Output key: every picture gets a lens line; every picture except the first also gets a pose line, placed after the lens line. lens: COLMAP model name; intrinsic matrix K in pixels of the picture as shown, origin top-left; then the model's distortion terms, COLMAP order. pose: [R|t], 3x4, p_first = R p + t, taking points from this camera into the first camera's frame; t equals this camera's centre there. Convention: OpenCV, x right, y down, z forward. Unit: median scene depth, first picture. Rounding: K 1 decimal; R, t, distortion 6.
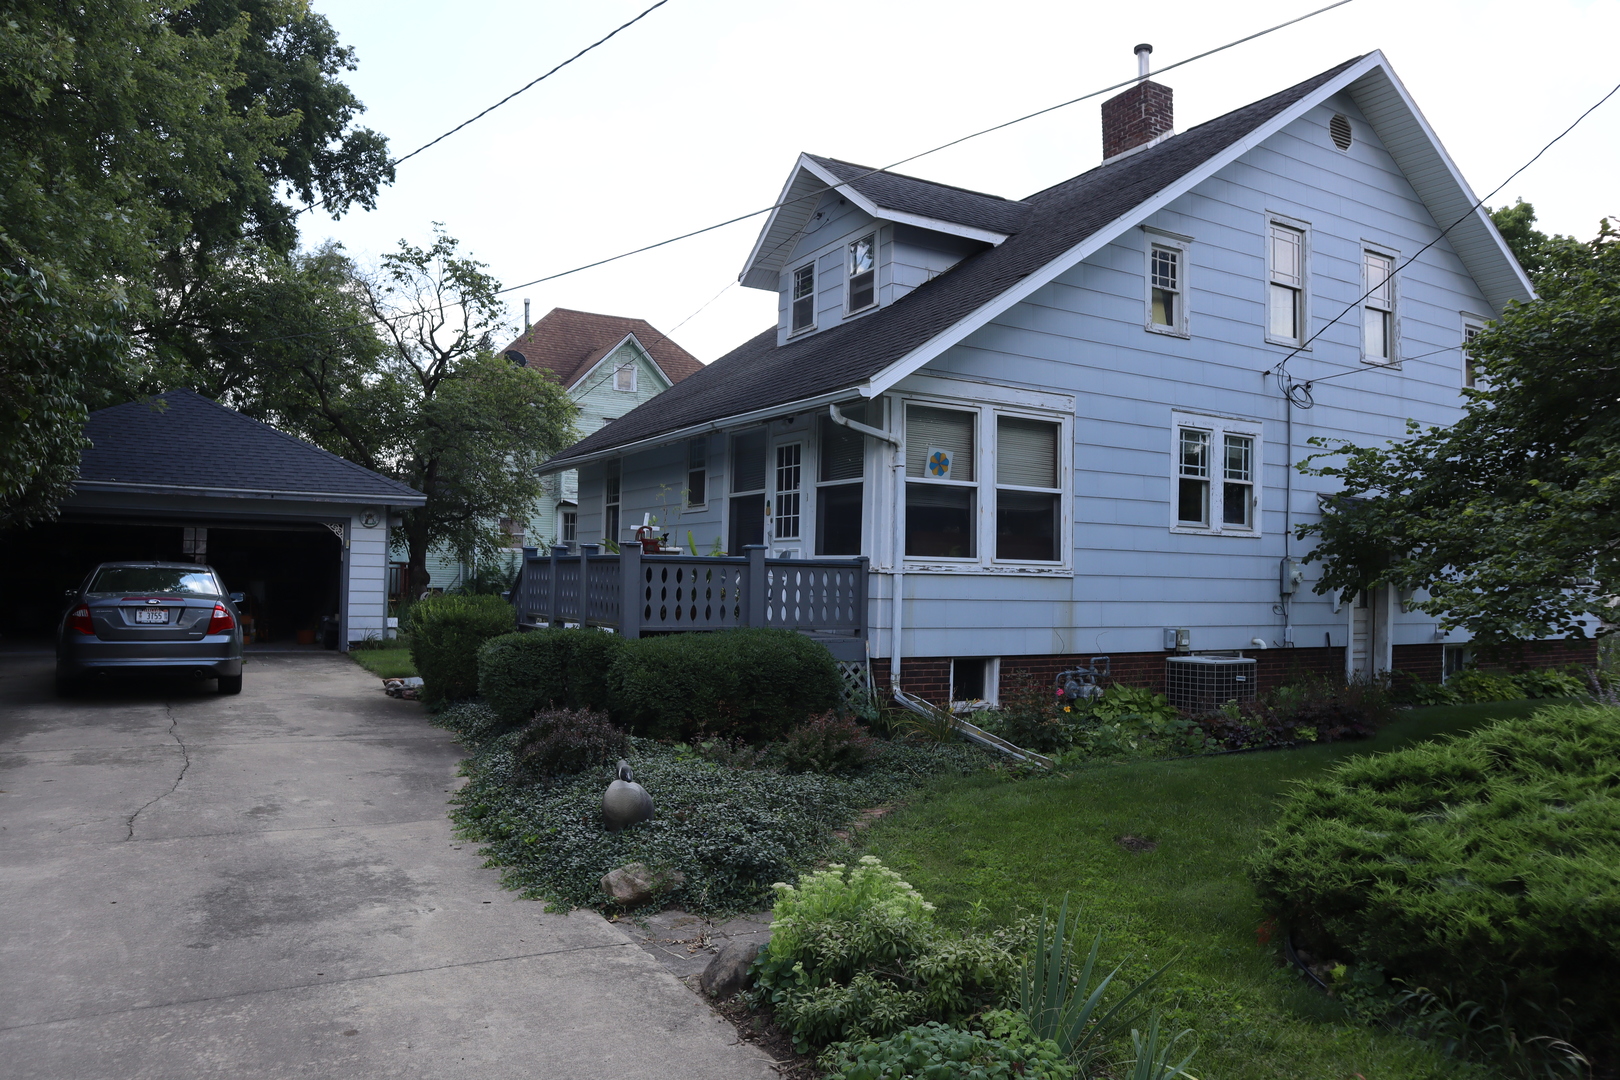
lens RADIAL K [[1129.4, 0, 814.7], [0, 1129.4, 538.6], [0, 0, 1]] dist [-0.007803, -0.002384]
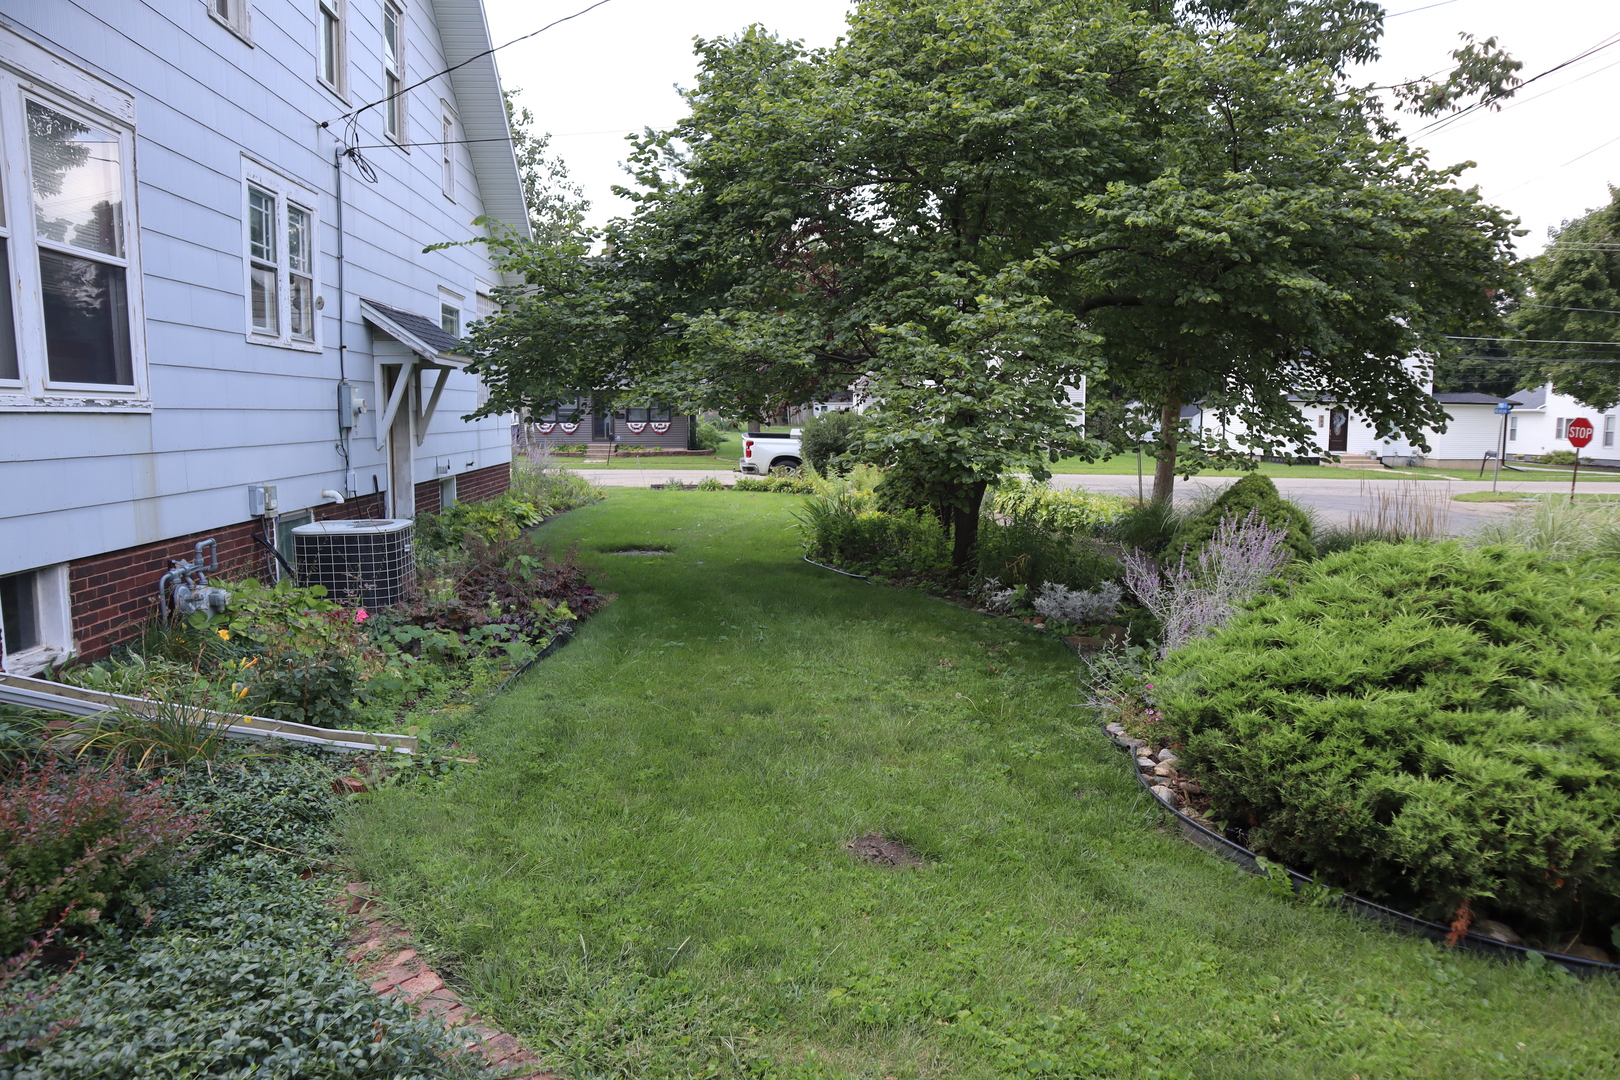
lens RADIAL K [[1129.4, 0, 809.3], [0, 1129.4, 541.3], [0, 0, 1]] dist [-0.007803, -0.002384]
pose [[0.436358, -0.114564, 0.892450, -0.151804], [-0.037530, 0.988680, 0.145267, 0.001713], [-0.898990, -0.096882, 0.427119, 0.408501]]
